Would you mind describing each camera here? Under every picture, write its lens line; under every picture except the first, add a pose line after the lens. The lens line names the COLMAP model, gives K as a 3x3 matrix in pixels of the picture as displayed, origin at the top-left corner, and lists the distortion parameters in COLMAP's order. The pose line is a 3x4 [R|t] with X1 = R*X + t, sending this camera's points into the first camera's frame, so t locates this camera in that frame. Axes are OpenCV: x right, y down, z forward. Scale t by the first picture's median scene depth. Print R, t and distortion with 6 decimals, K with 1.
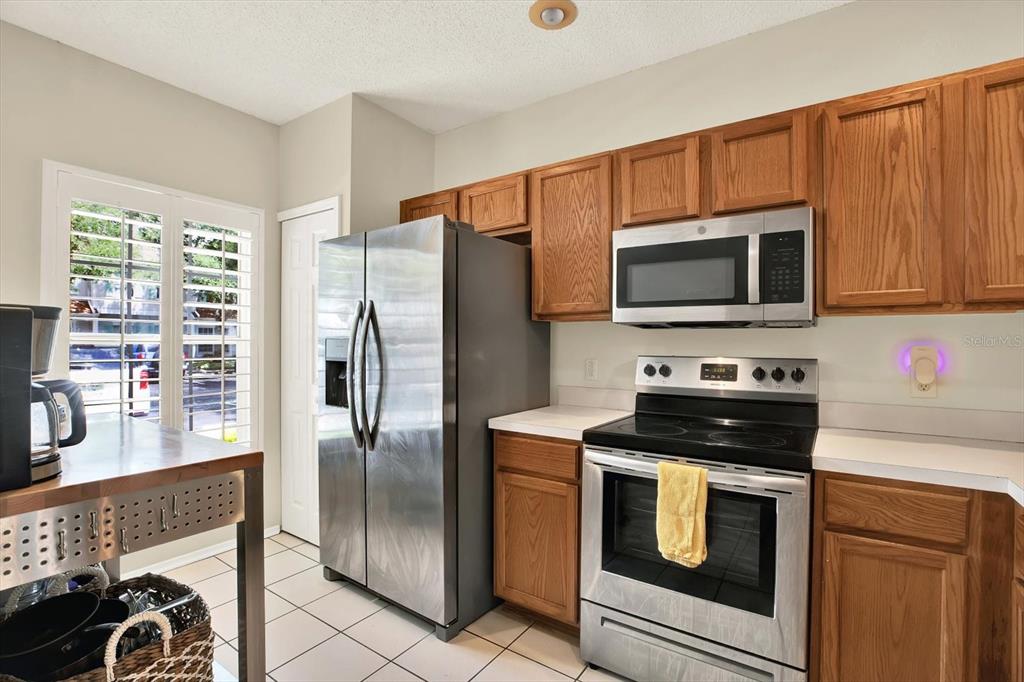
lens RADIAL K [[487.5, 0, 513.6], [0, 487.5, 340.1], [0, 0, 1]] dist [-0.019400, -0.000175]
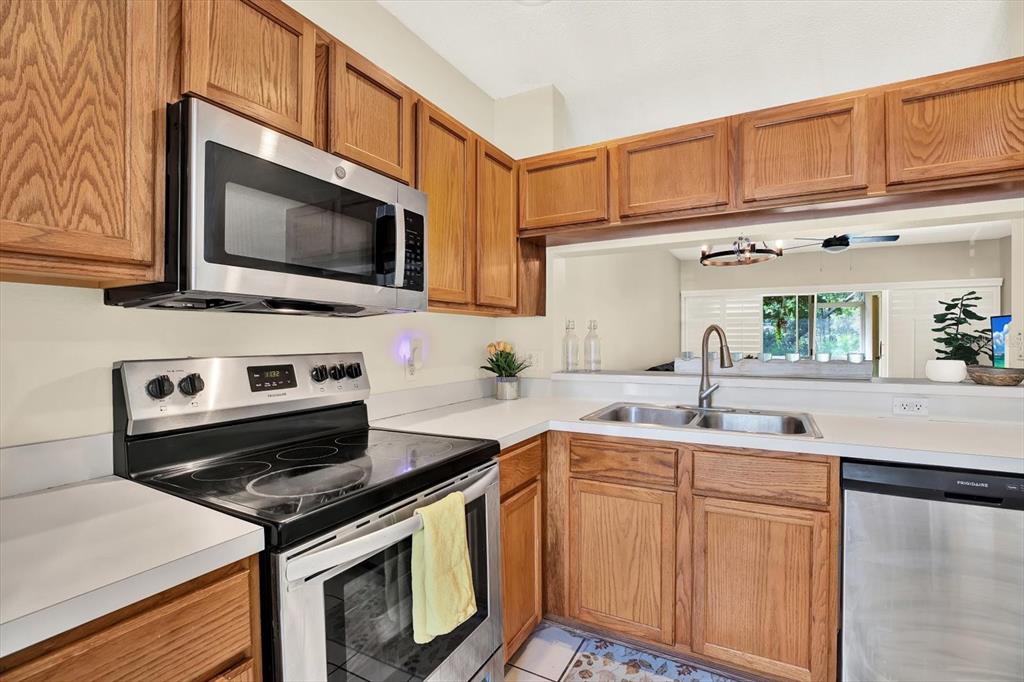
lens RADIAL K [[475.5, 0, 511.8], [0, 475.5, 340.4], [0, 0, 1]] dist [-0.035353, 0.006083]
pose [[-0.111991, -0.007100, 0.993684, -0.289730], [0.000821, 0.999973, 0.007237, 0.009588], [-0.993709, 0.001626, -0.111982, 0.764613]]
